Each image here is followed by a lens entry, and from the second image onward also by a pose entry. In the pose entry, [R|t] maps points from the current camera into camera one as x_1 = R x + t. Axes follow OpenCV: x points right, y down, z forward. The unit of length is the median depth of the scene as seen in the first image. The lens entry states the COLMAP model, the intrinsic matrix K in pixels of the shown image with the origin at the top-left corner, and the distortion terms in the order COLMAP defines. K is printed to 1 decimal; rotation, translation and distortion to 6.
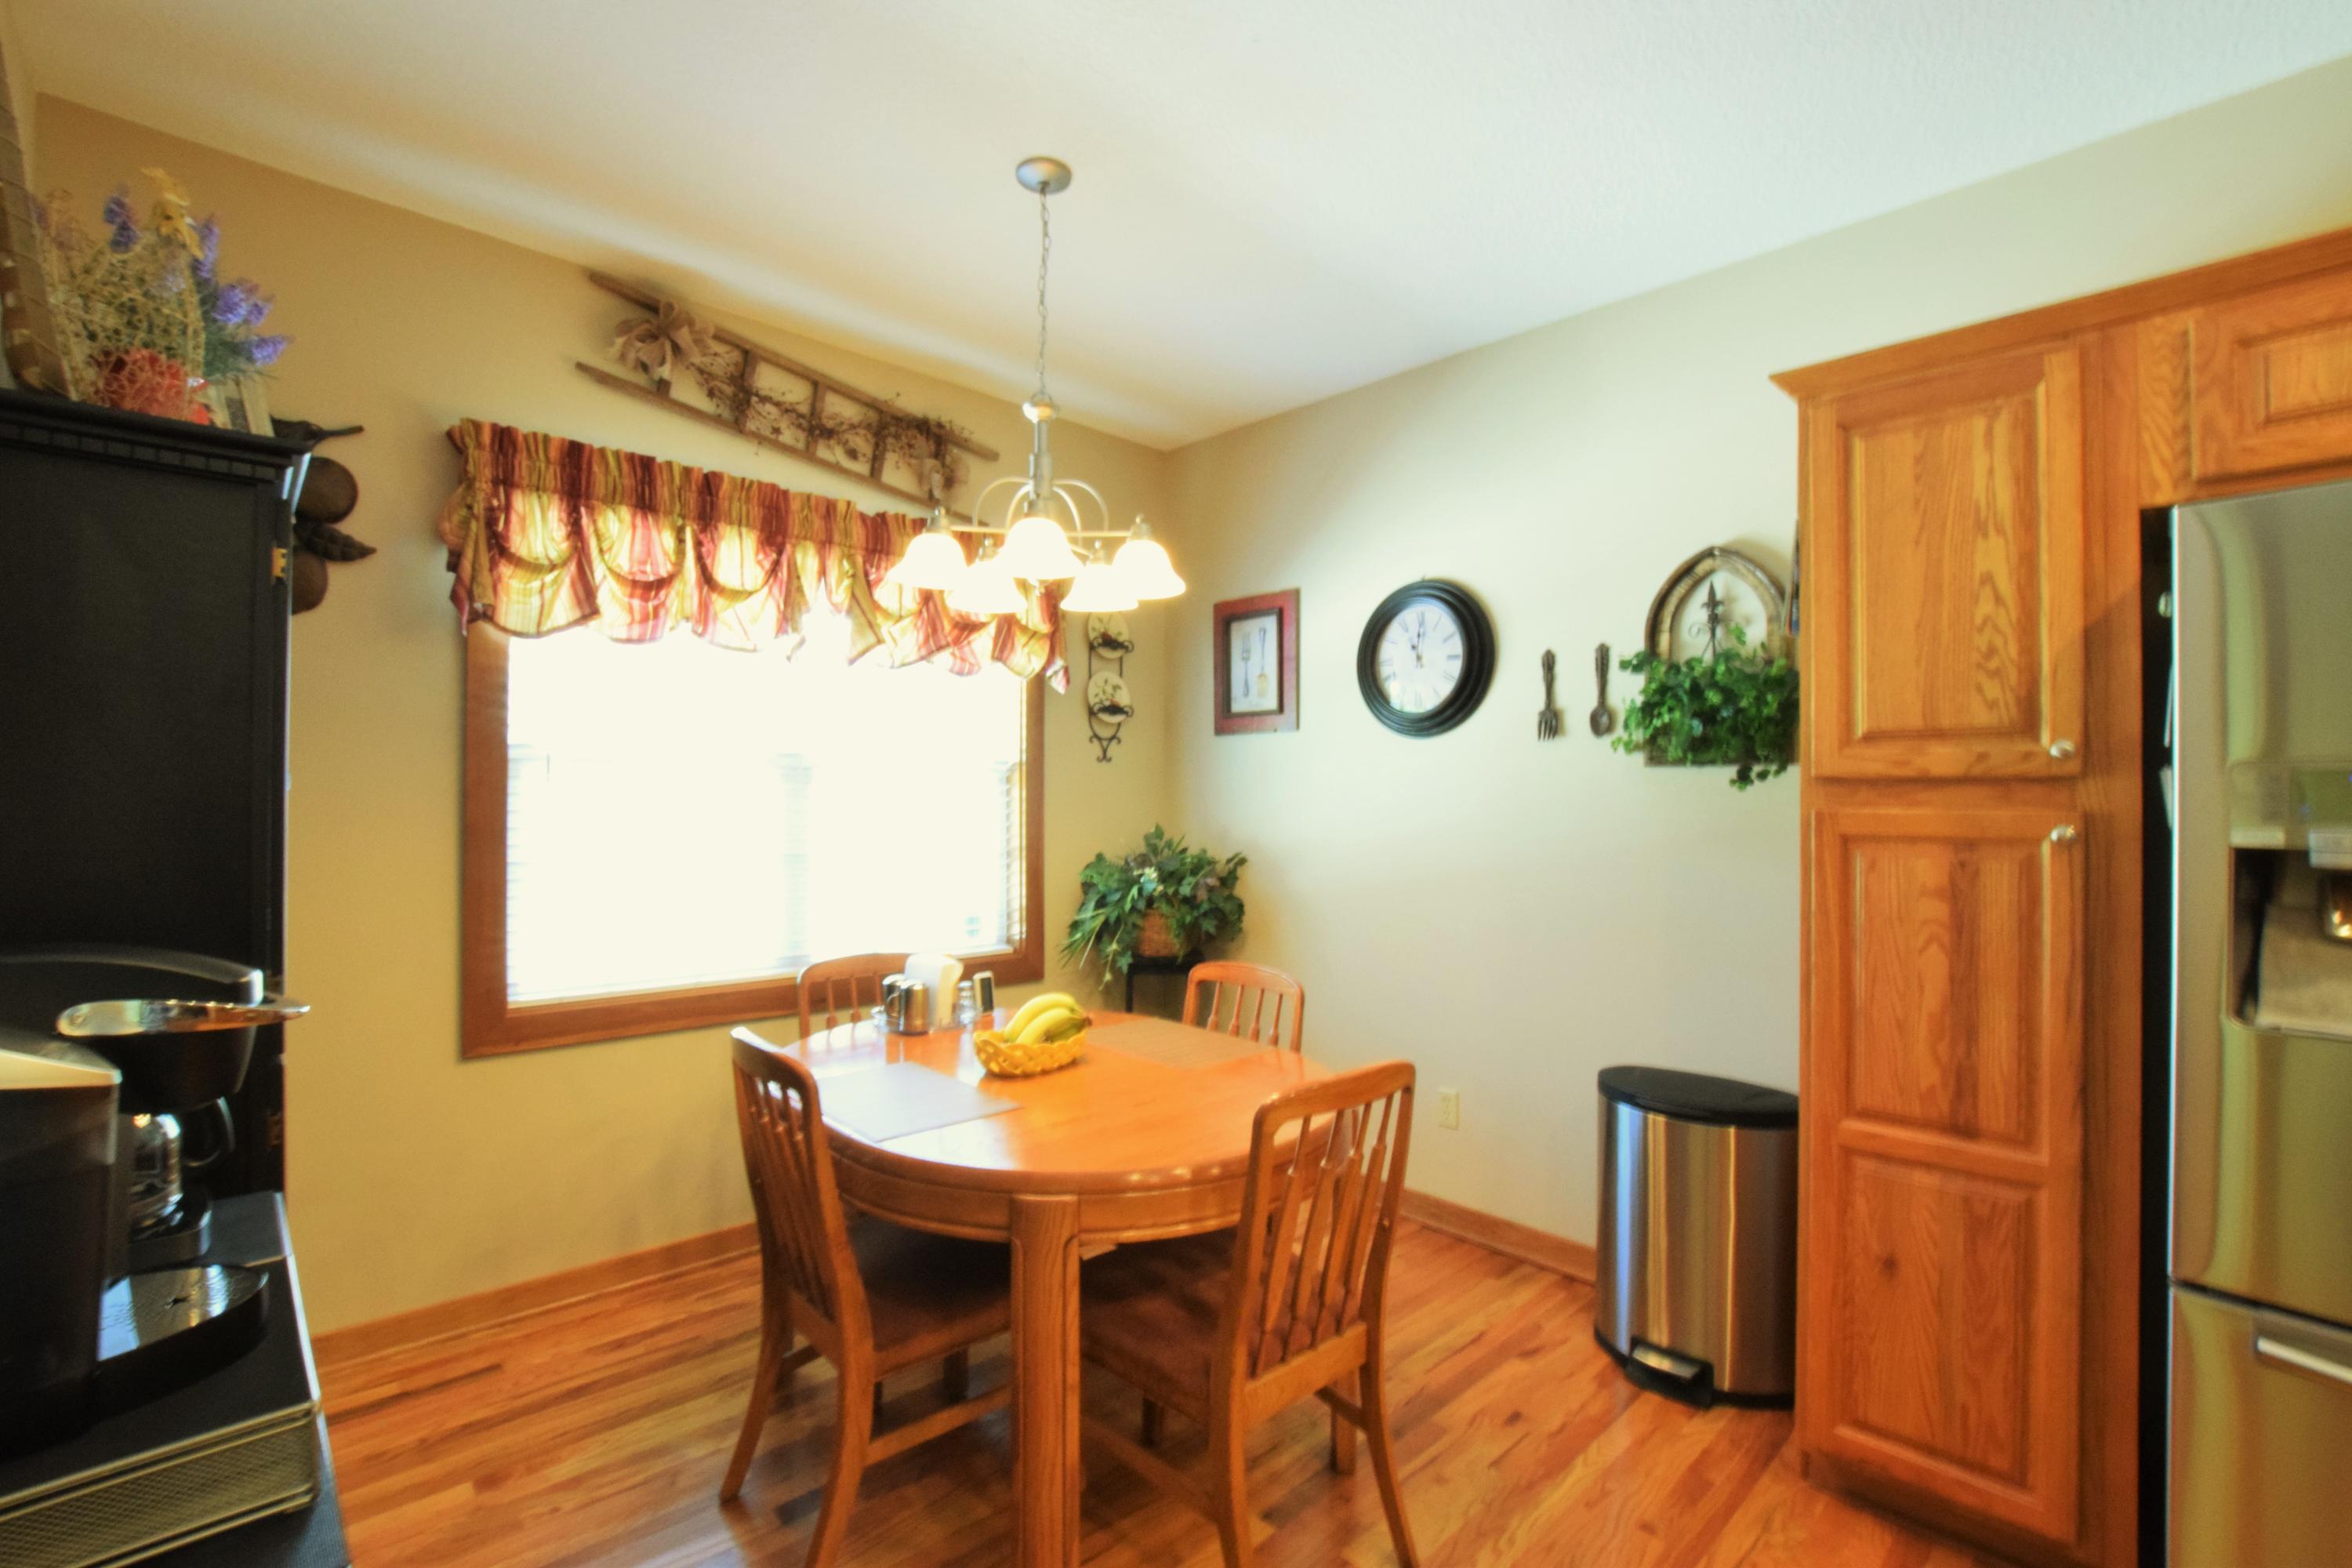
lens RADIAL K [[1032.0, 0, 1176.0], [0, 1032.0, 784.0], [0, 0, 1]] dist [-0.035255, 0.006318]
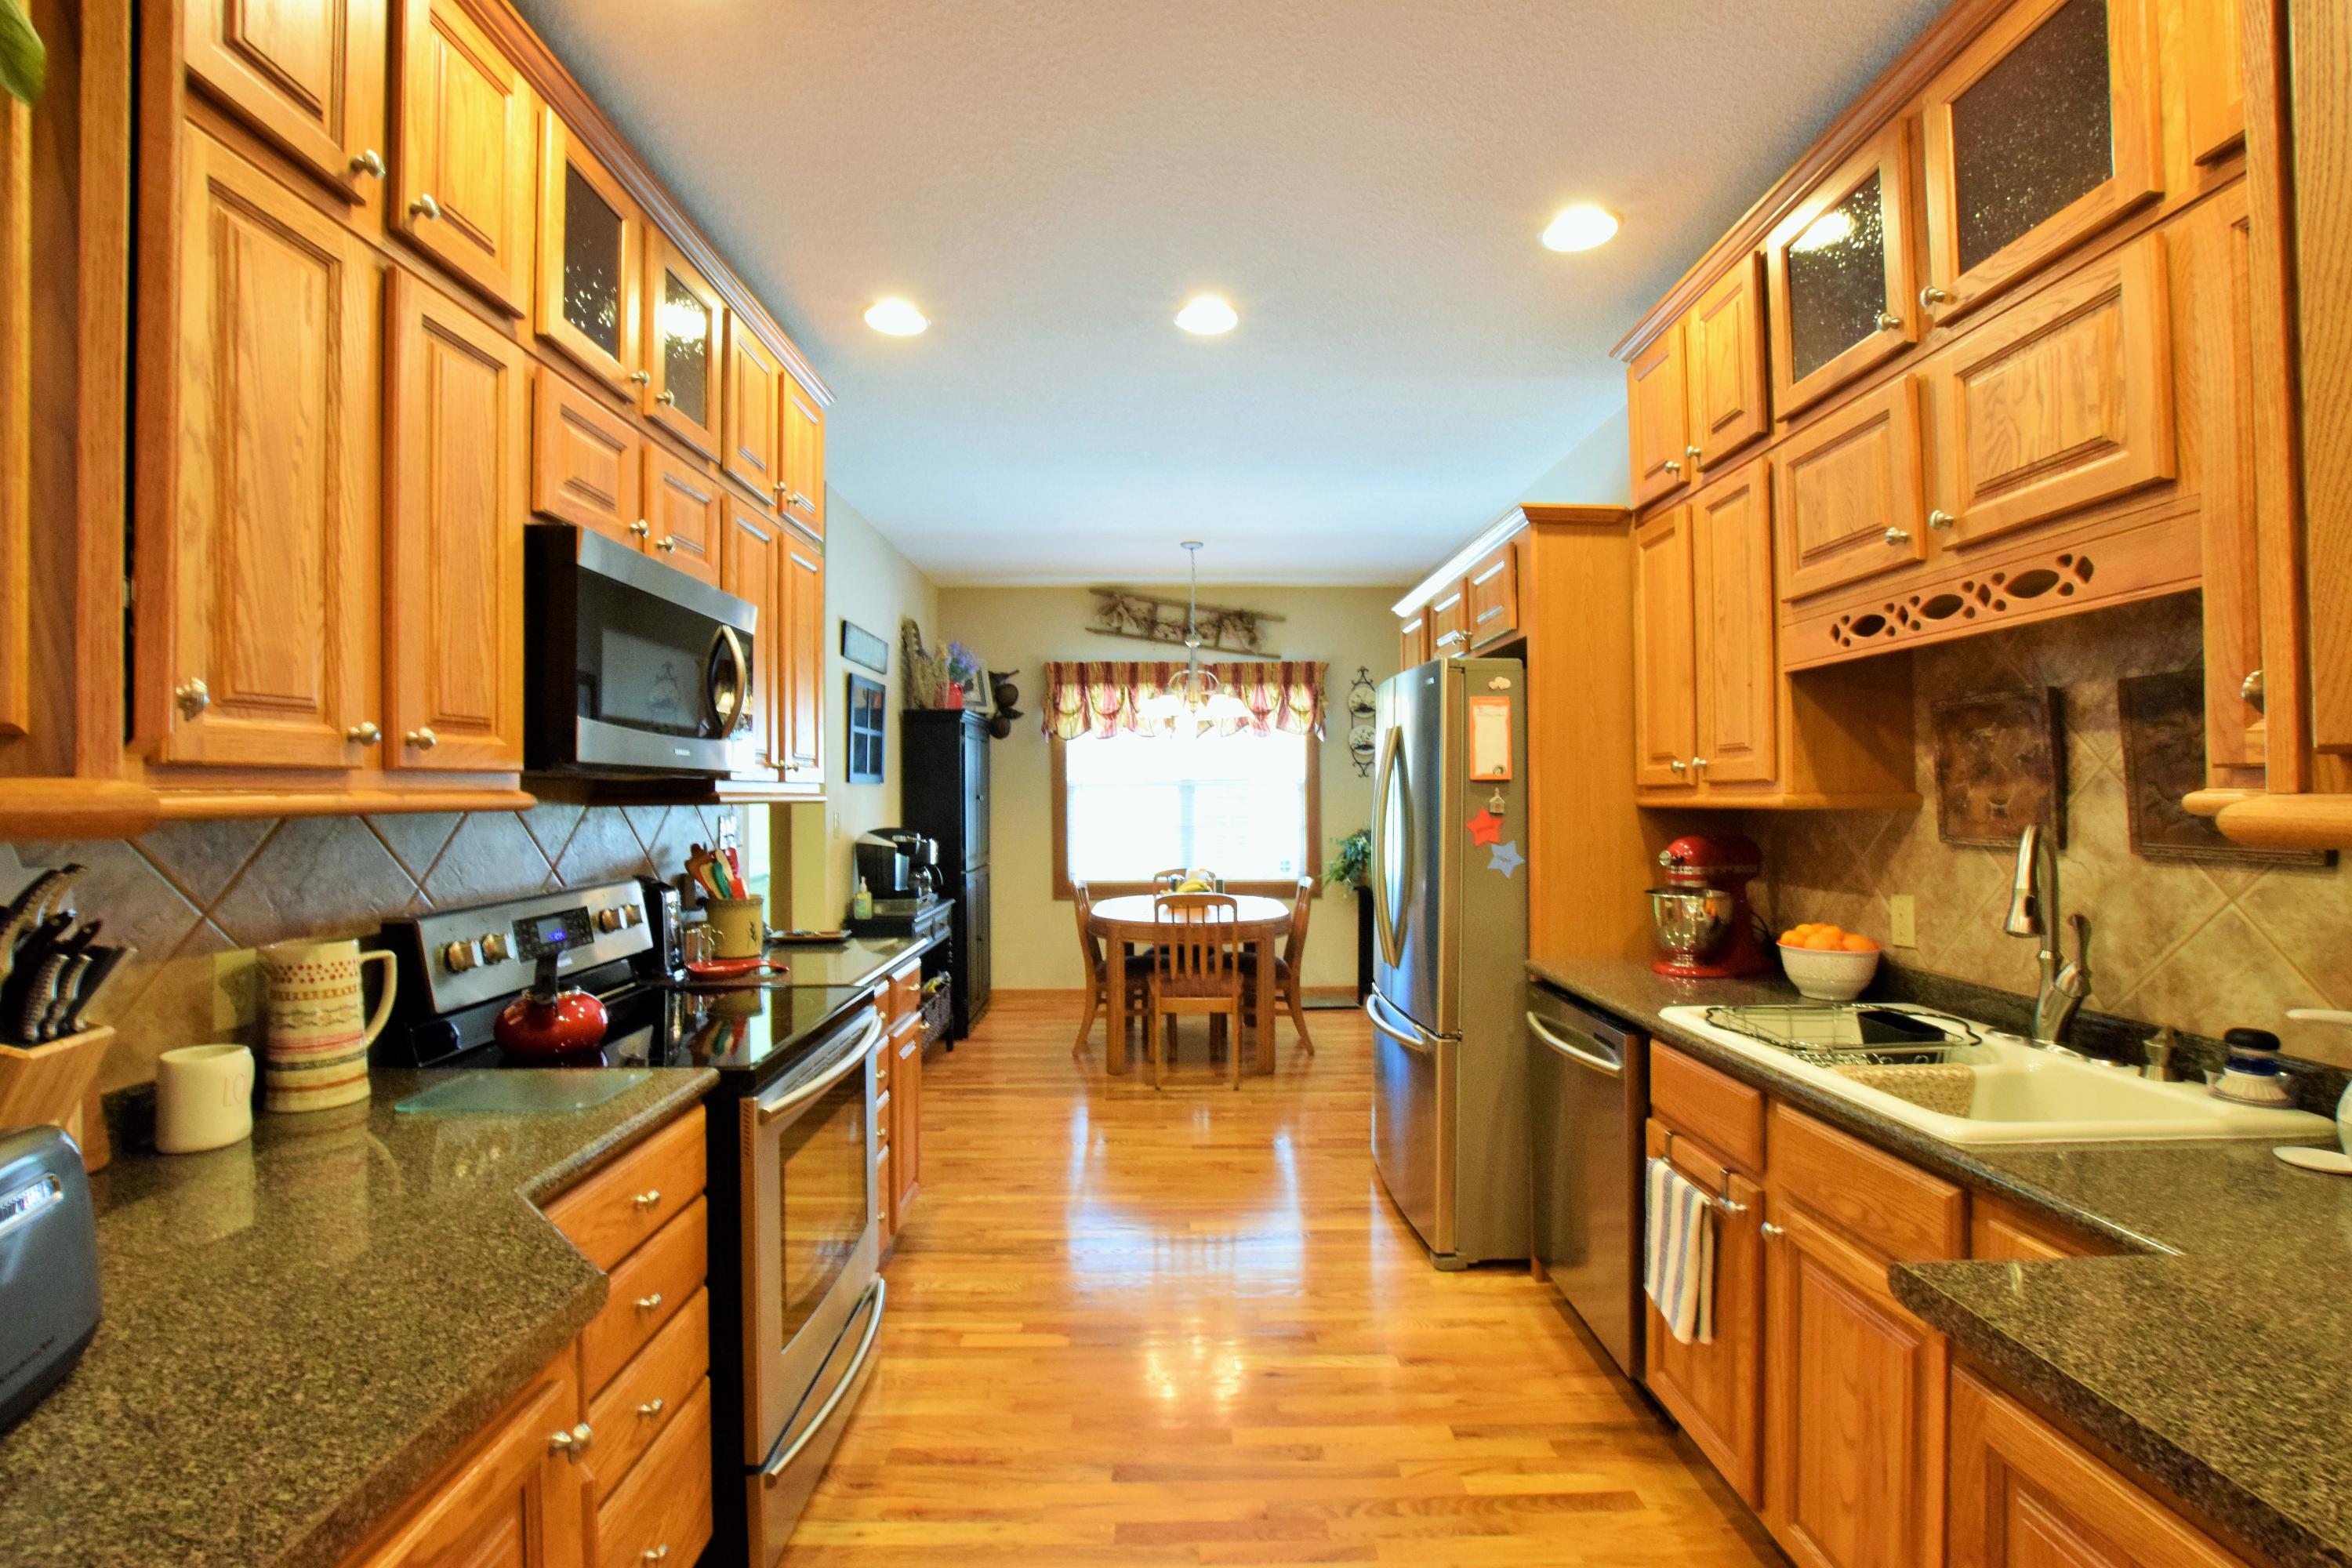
lens RADIAL K [[1032.0, 0, 1176.0], [0, 1032.0, 784.0], [0, 0, 1]] dist [-0.035255, 0.006318]
pose [[0.730925, -0.017827, -0.682225, 1.280328], [0.020763, 0.999777, -0.003879, -0.014008], [0.682142, -0.011330, 0.731132, -0.703569]]
